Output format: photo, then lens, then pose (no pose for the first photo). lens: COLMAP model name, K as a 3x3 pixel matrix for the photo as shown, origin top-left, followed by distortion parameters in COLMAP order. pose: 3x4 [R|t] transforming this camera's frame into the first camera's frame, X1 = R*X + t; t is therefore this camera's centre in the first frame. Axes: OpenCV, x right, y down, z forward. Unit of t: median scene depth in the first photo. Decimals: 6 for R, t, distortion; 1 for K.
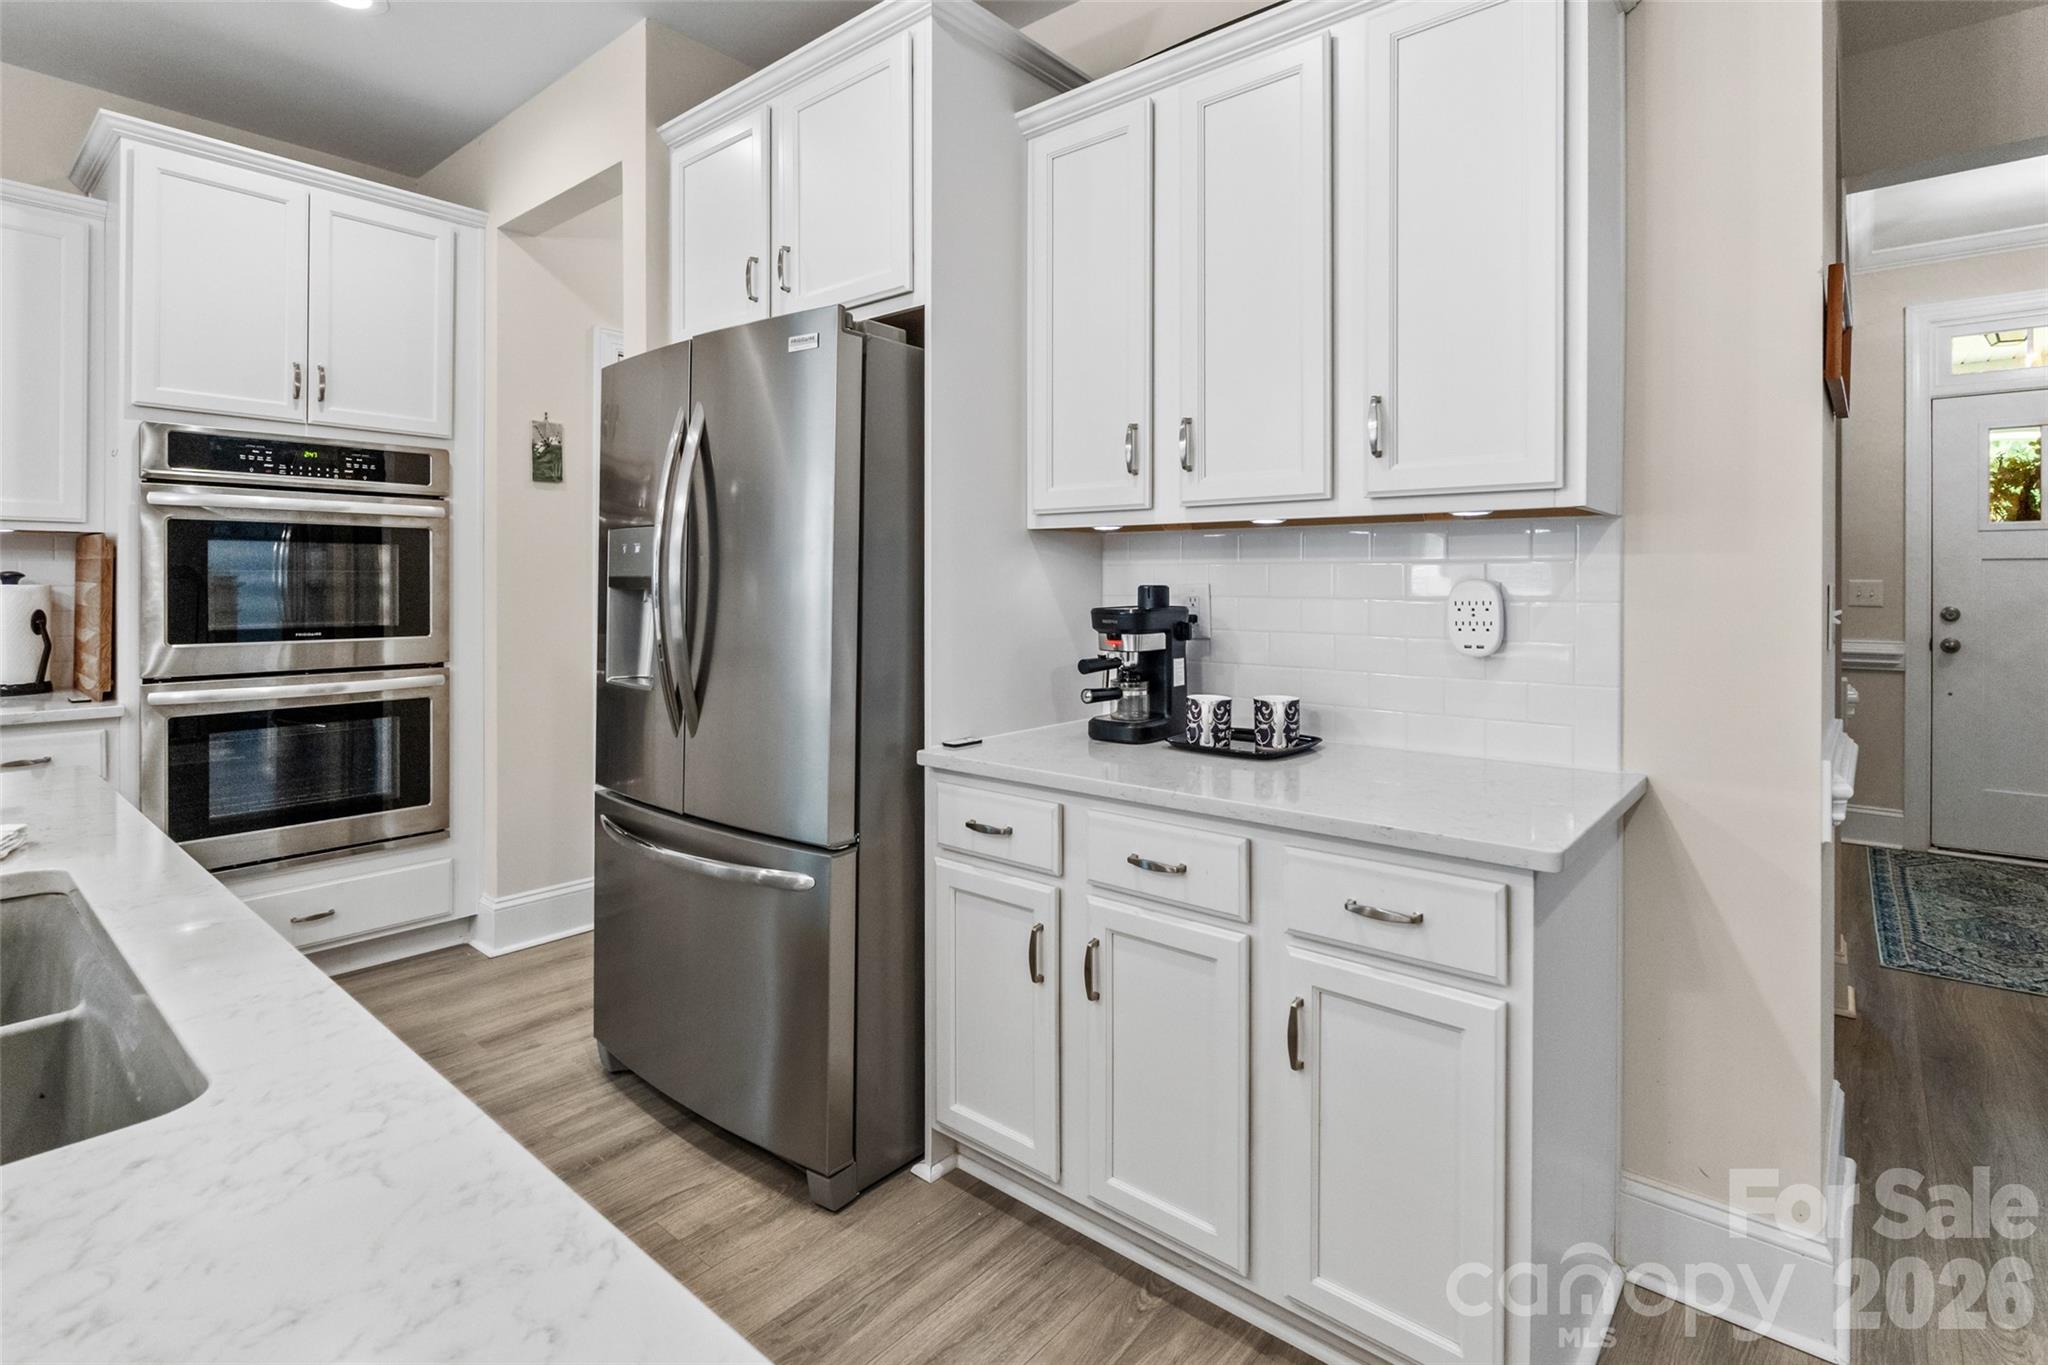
lens RADIAL K [[968.0, 0, 1109.7], [0, 968.0, 582.1], [0, 0, 1]] dist [0.000149, -0.004136]
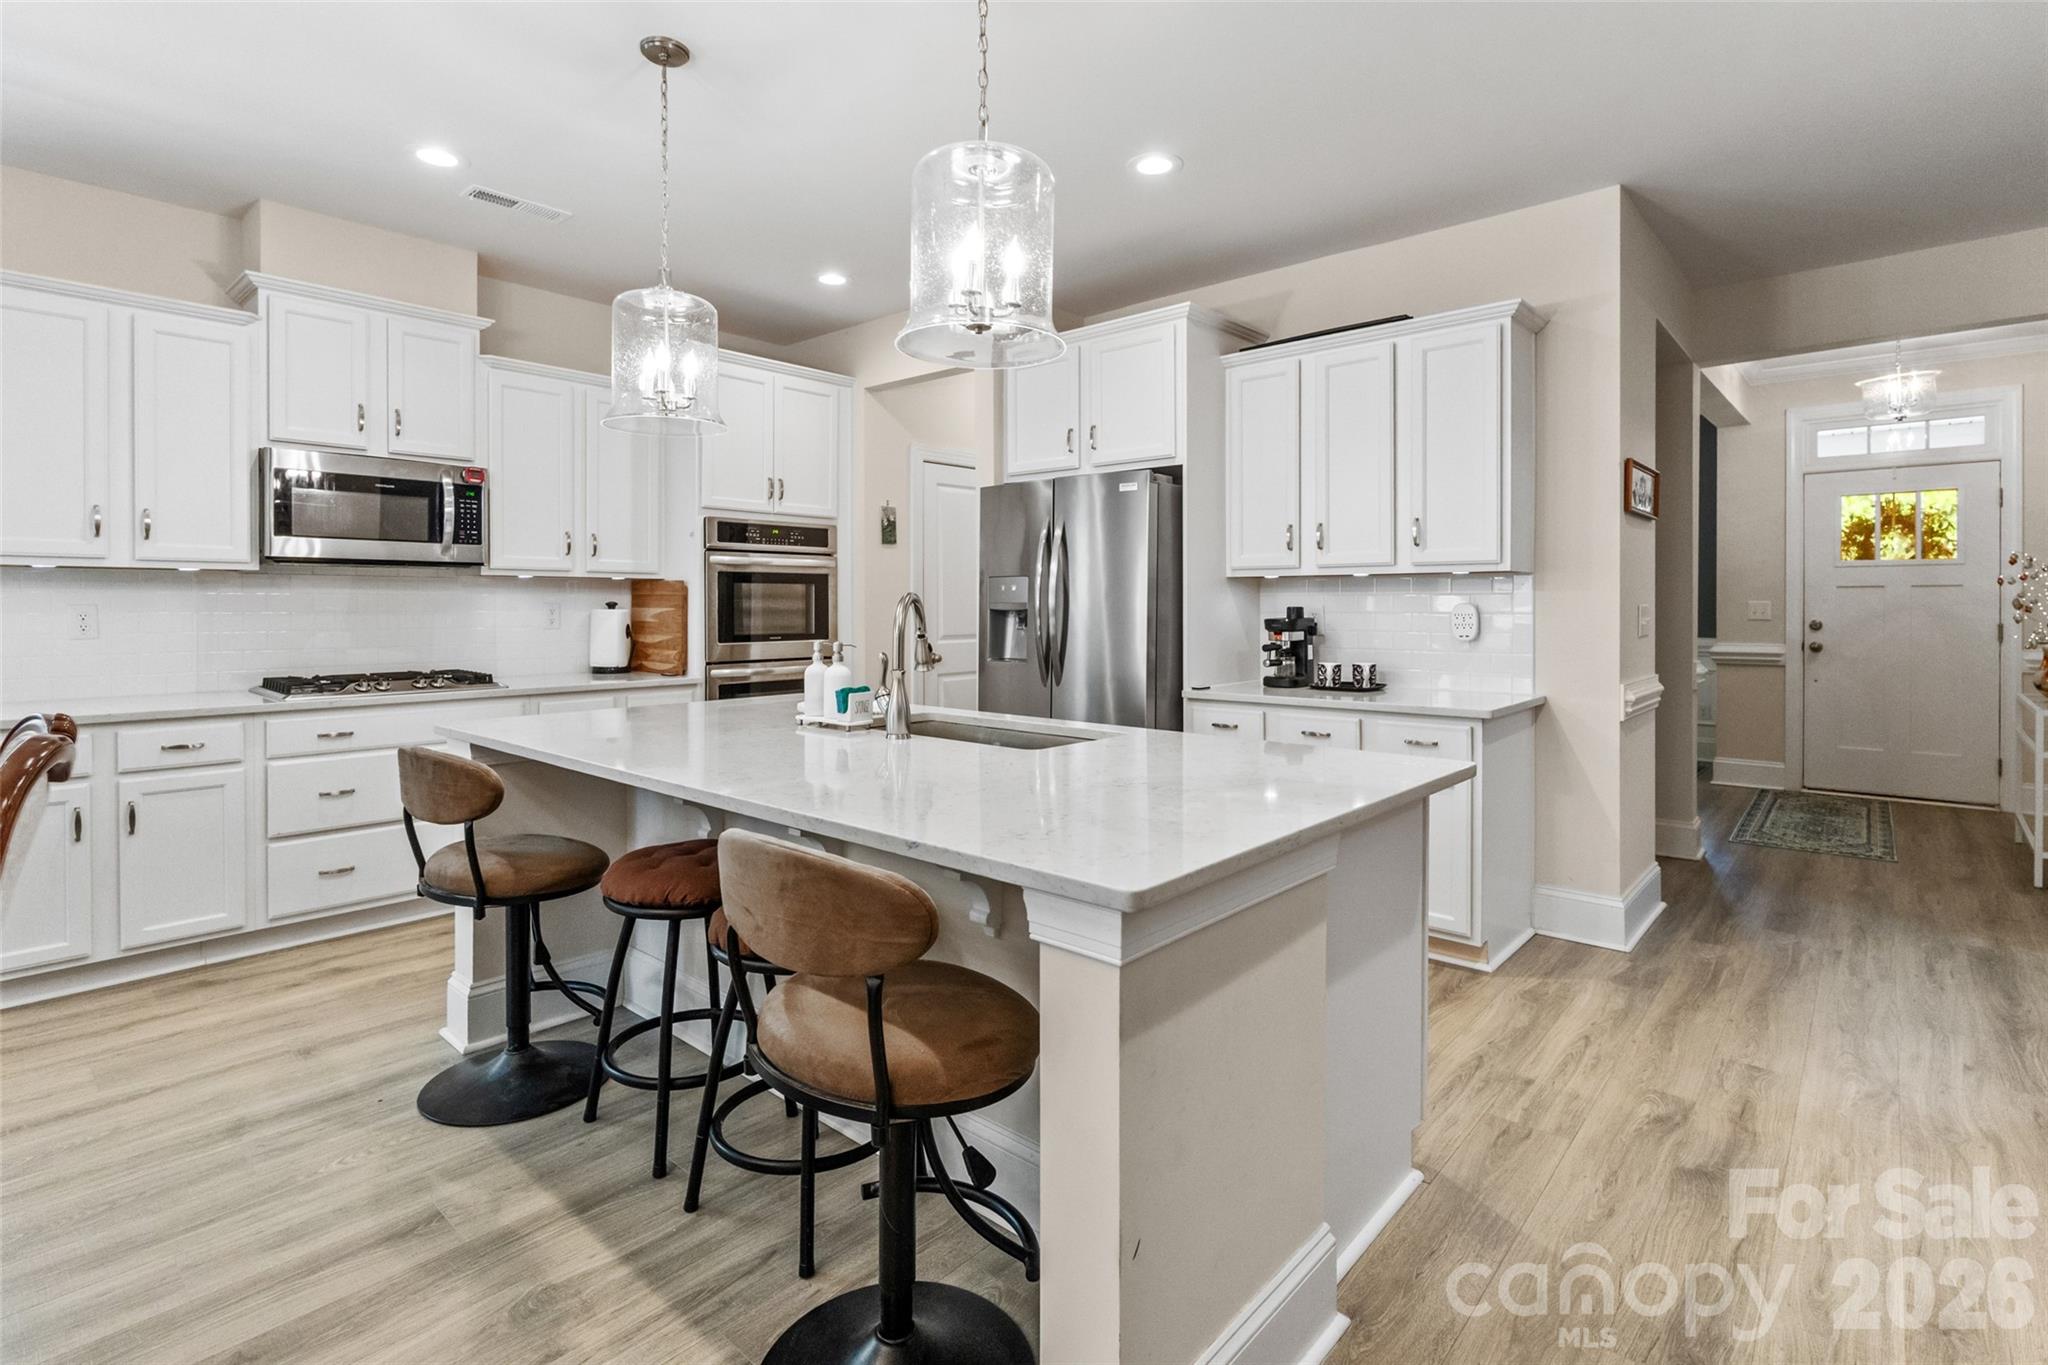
lens RADIAL K [[968.0, 0, 1093.9], [0, 968.0, 622.8], [0, 0, 1]] dist [0.000149, -0.004136]
pose [[0.999318, -0.003579, -0.036740, -0.282735], [0.004257, 0.999822, 0.018405, -0.001679], [0.036668, -0.018549, 0.999155, -0.917130]]
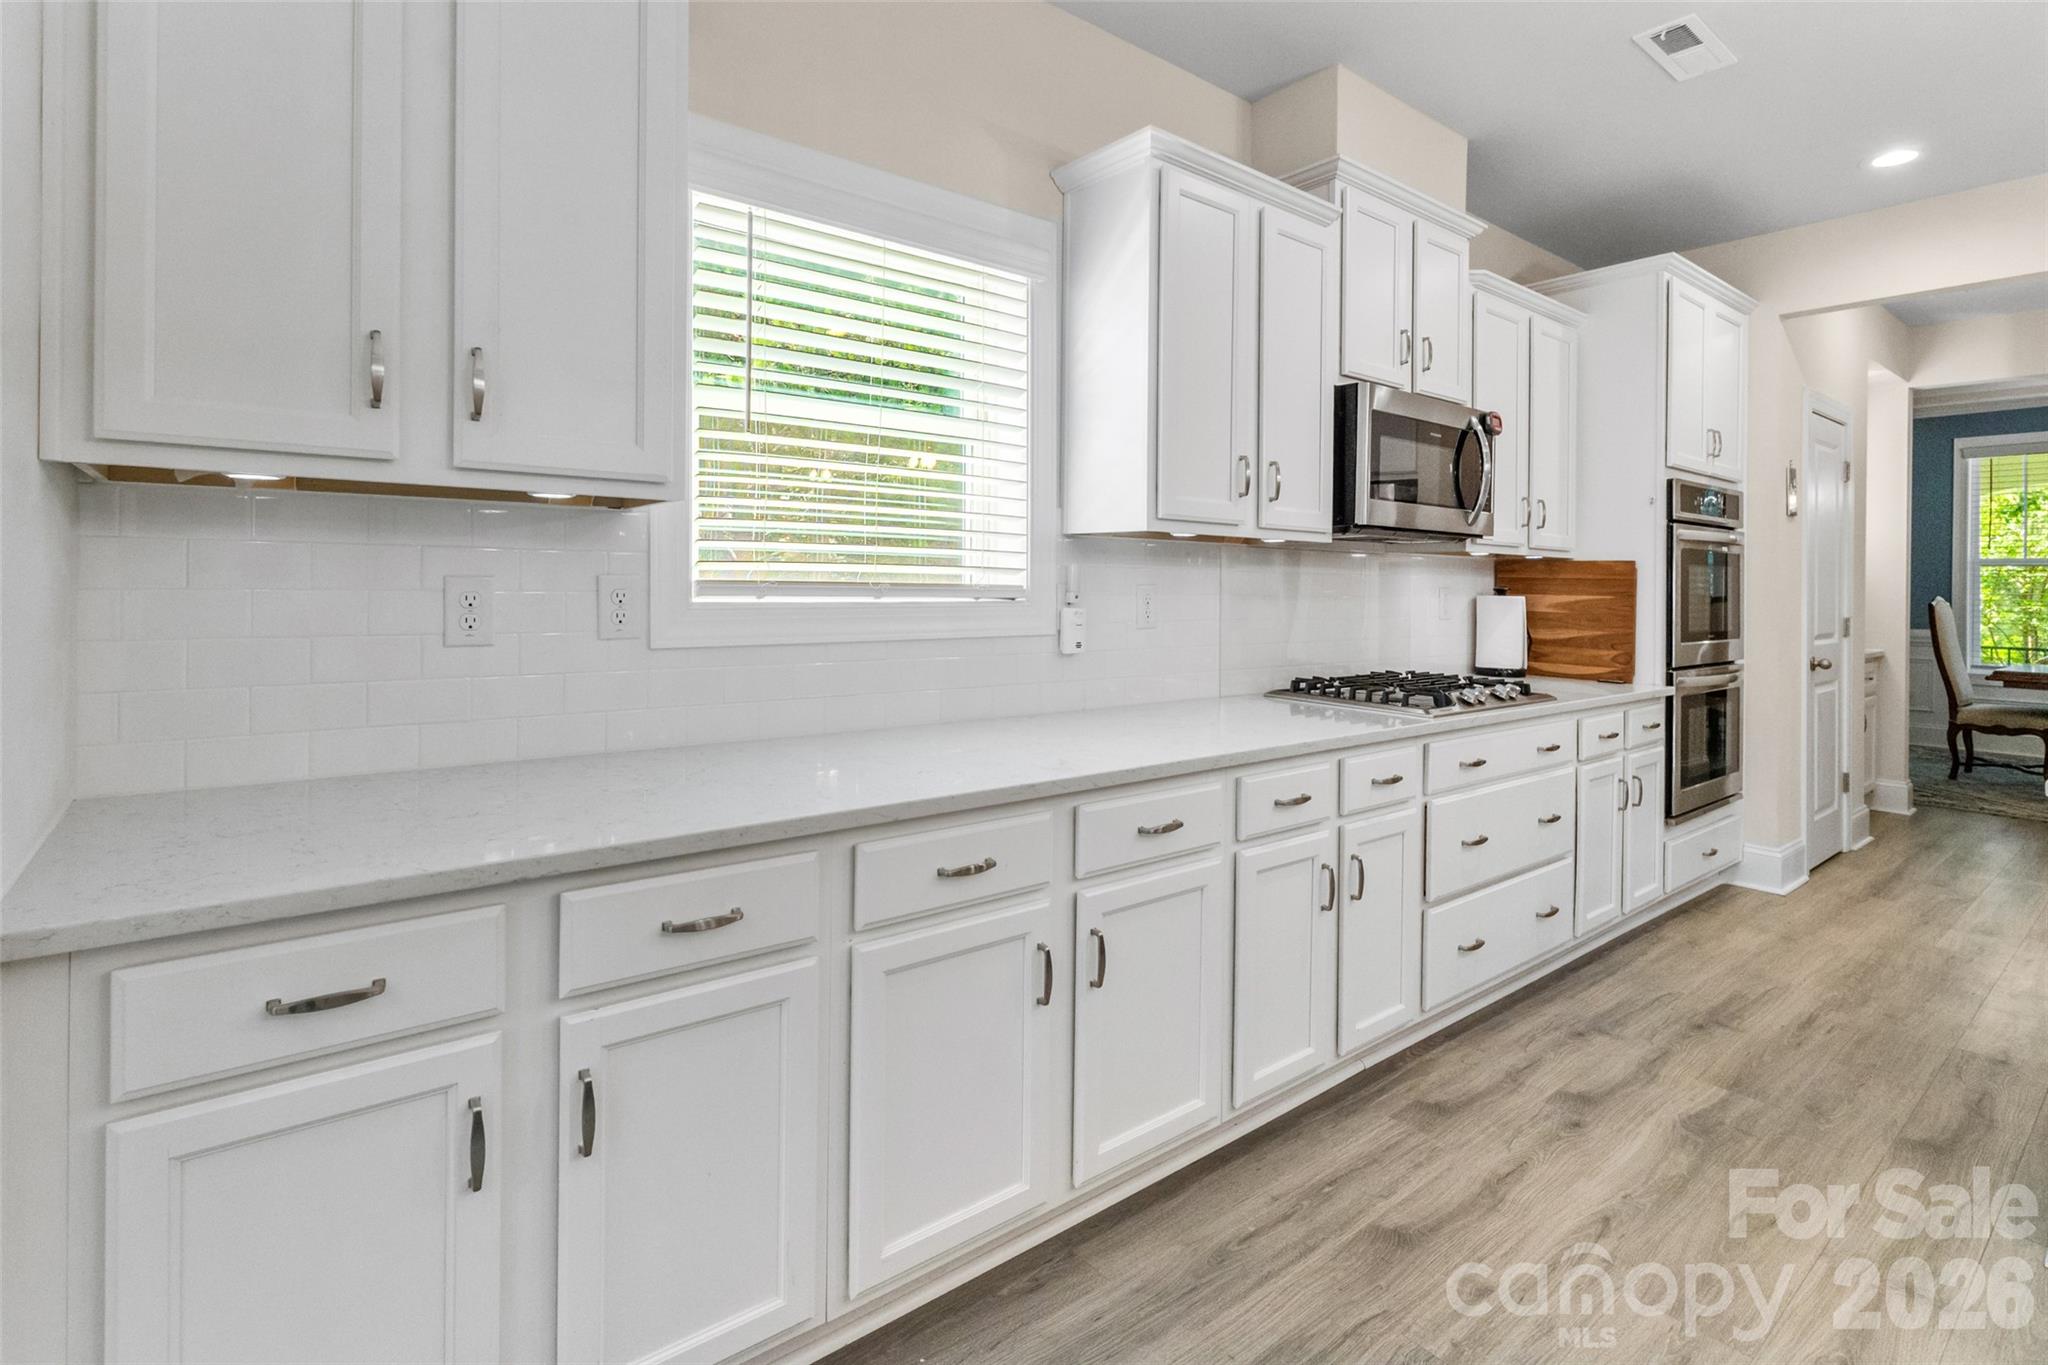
lens RADIAL K [[968.0, 0, 1094.6], [0, 968.0, 585.8], [0, 0, 1]] dist [0.000149, -0.004136]
pose [[0.977830, 0.006650, -0.209296, -1.855534], [-0.007723, 0.999961, -0.004309, -0.001161], [0.209259, 0.005830, 0.977843, -0.629555]]
